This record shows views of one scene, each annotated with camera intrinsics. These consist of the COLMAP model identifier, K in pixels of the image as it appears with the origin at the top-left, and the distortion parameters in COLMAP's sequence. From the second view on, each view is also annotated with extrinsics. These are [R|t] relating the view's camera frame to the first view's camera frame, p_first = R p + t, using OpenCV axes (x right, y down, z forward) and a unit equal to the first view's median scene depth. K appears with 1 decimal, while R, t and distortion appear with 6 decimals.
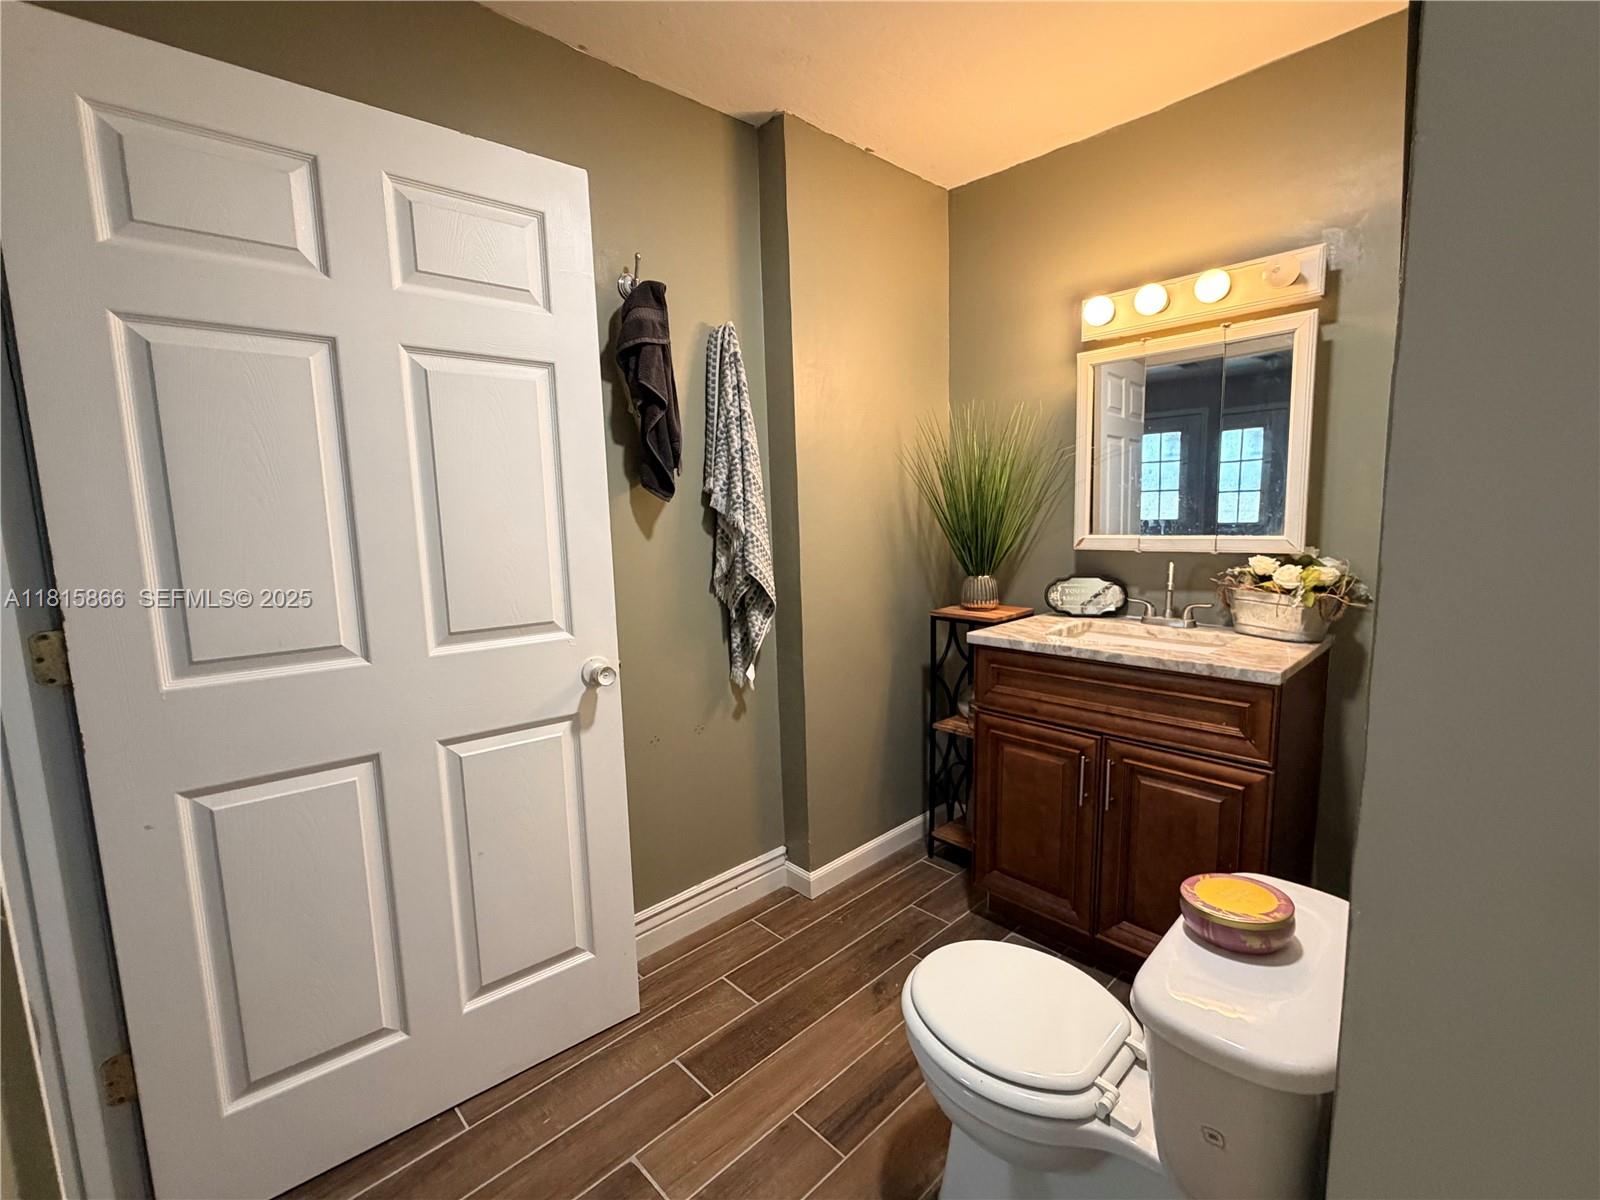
lens RADIAL K [[702.5, 0, 800.0], [0, 702.5, 600.0], [0, 0, 1]] dist [0.003624, 0.000322]
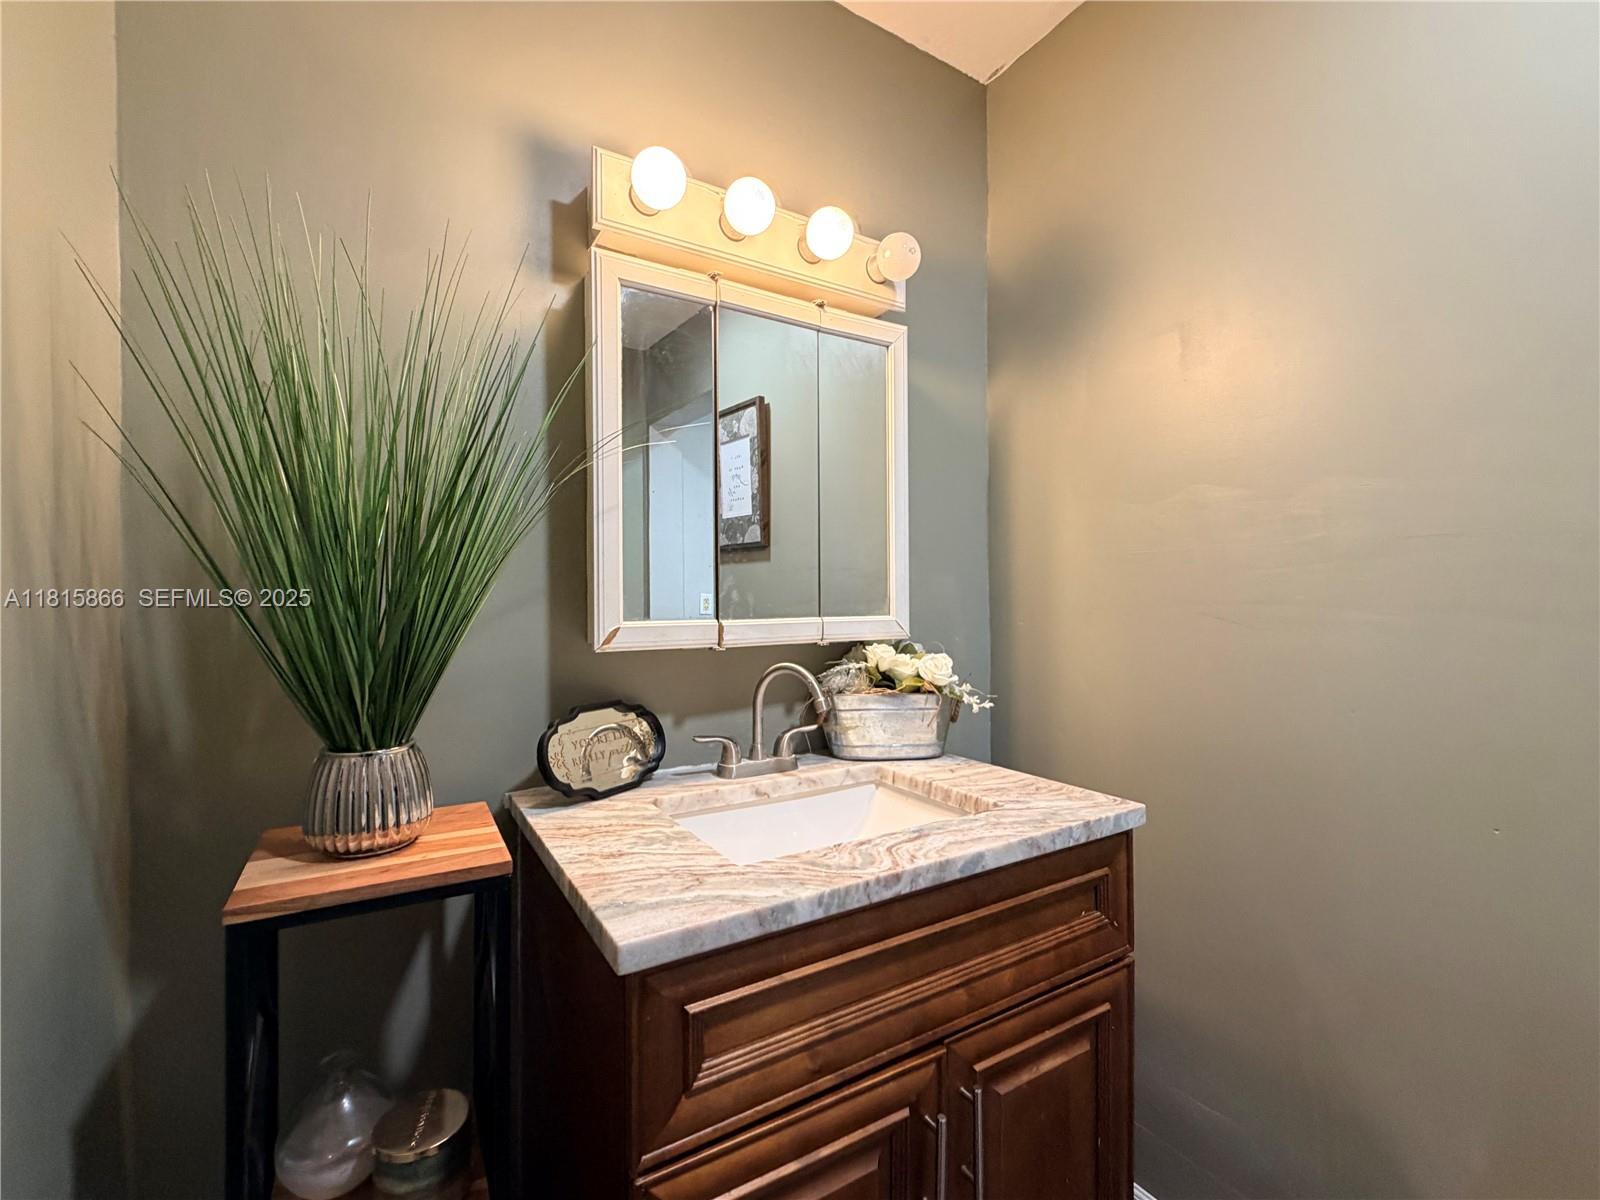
lens RADIAL K [[702.5, 0, 800.0], [0, 702.5, 600.0], [0, 0, 1]] dist [0.003624, 0.000322]
pose [[0.211675, 0.020578, 0.977124, -0.044697], [0.121005, 0.991534, -0.047095, -0.078905], [-0.969820, 0.128206, 0.207393, 0.885982]]
